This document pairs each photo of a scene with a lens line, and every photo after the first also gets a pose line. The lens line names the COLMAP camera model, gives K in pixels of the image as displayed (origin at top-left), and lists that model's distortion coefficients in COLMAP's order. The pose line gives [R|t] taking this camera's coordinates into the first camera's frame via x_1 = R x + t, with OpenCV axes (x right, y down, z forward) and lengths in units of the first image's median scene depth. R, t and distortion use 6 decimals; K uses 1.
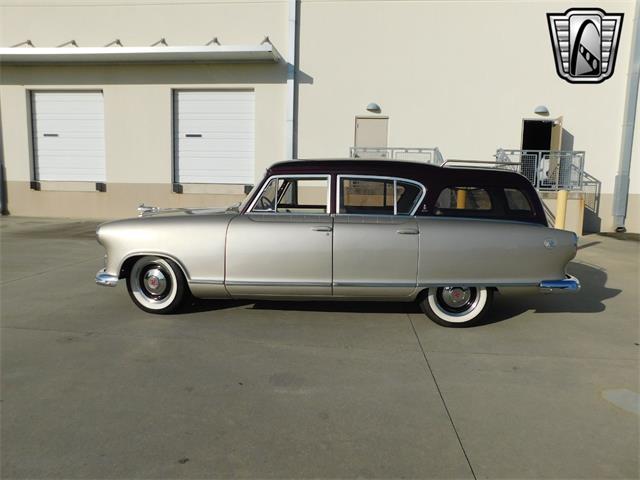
lens RADIAL K [[425.3, 0, 324.1], [0, 425.3, 238.7], [0, 0, 1]] dist [-0.073573, 0.050764]
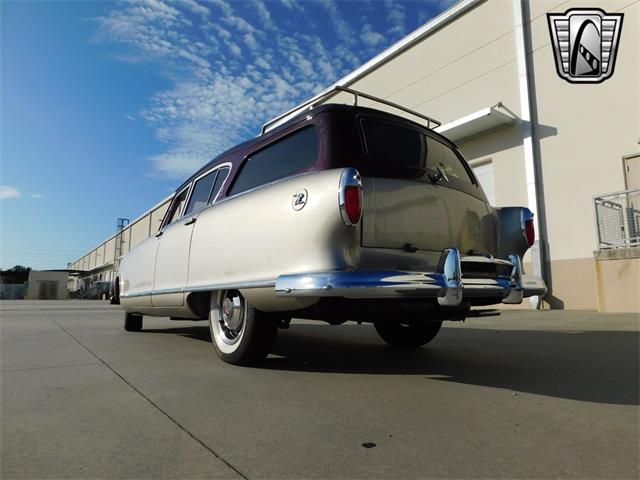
lens RADIAL K [[425.3, 0, 319.4], [0, 425.3, 233.9], [0, 0, 1]] dist [-0.073573, 0.050764]
pose [[0.639629, -0.138409, -0.756120, 0.719072], [-0.076768, 0.967236, -0.241995, 0.133397], [0.764841, 0.212832, 0.608046, 0.549171]]
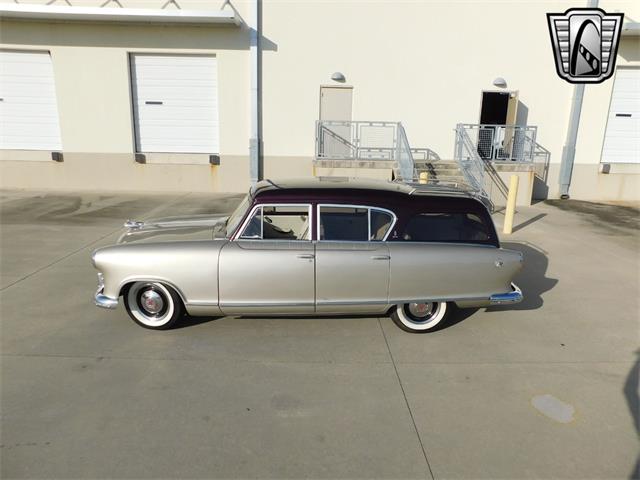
lens RADIAL K [[425.3, 0, 325.1], [0, 425.3, 238.6], [0, 0, 1]] dist [-0.073573, 0.050764]
pose [[0.995210, -0.019861, 0.095722, -0.046024], [0.007281, 0.991485, 0.130017, -0.164919], [-0.097489, -0.128697, 0.986880, -0.083583]]
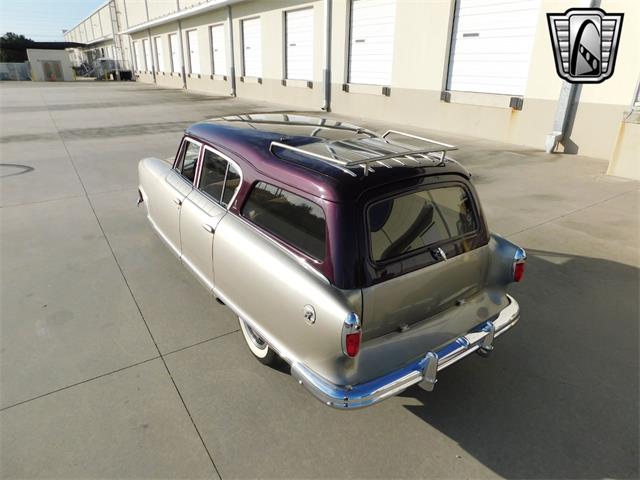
lens RADIAL K [[425.3, 0, 319.0], [0, 425.3, 236.9], [0, 0, 1]] dist [-0.073573, 0.050764]
pose [[0.611549, 0.283161, -0.738801, 0.737565], [-0.086781, 0.952137, 0.293093, -0.204825], [0.786433, -0.115127, 0.606852, 0.506196]]
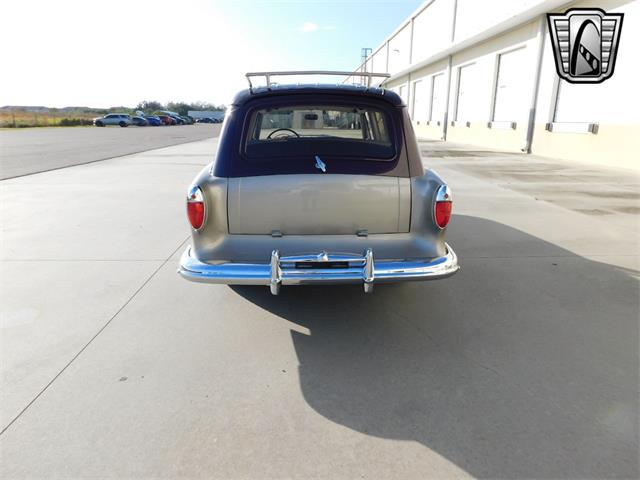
lens RADIAL K [[425.3, 0, 317.0], [0, 425.3, 233.7], [0, 0, 1]] dist [-0.073573, 0.050764]
pose [[0.114102, 0.234890, -0.965302, 0.958097], [-0.120862, 0.967712, 0.221190, -0.081366], [0.986090, 0.091430, 0.138808, 0.855202]]
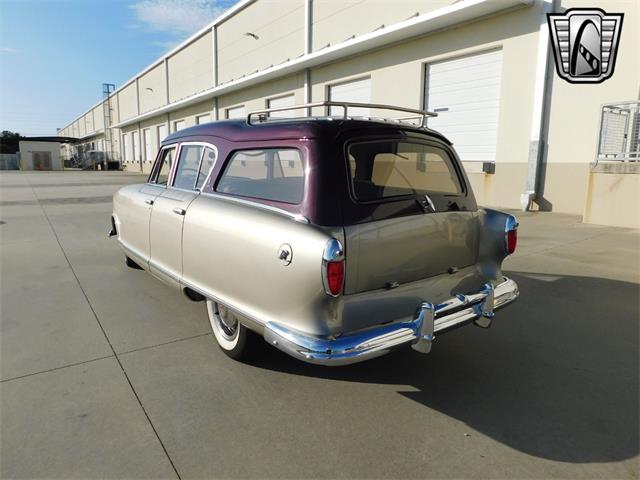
lens RADIAL K [[425.3, 0, 318.8], [0, 425.3, 236.6], [0, 0, 1]] dist [-0.073573, 0.050764]
pose [[0.644525, 0.114539, -0.755956, 0.739417], [-0.083780, 0.993342, 0.079076, -0.041840], [0.759980, 0.012368, 0.649829, 0.528879]]
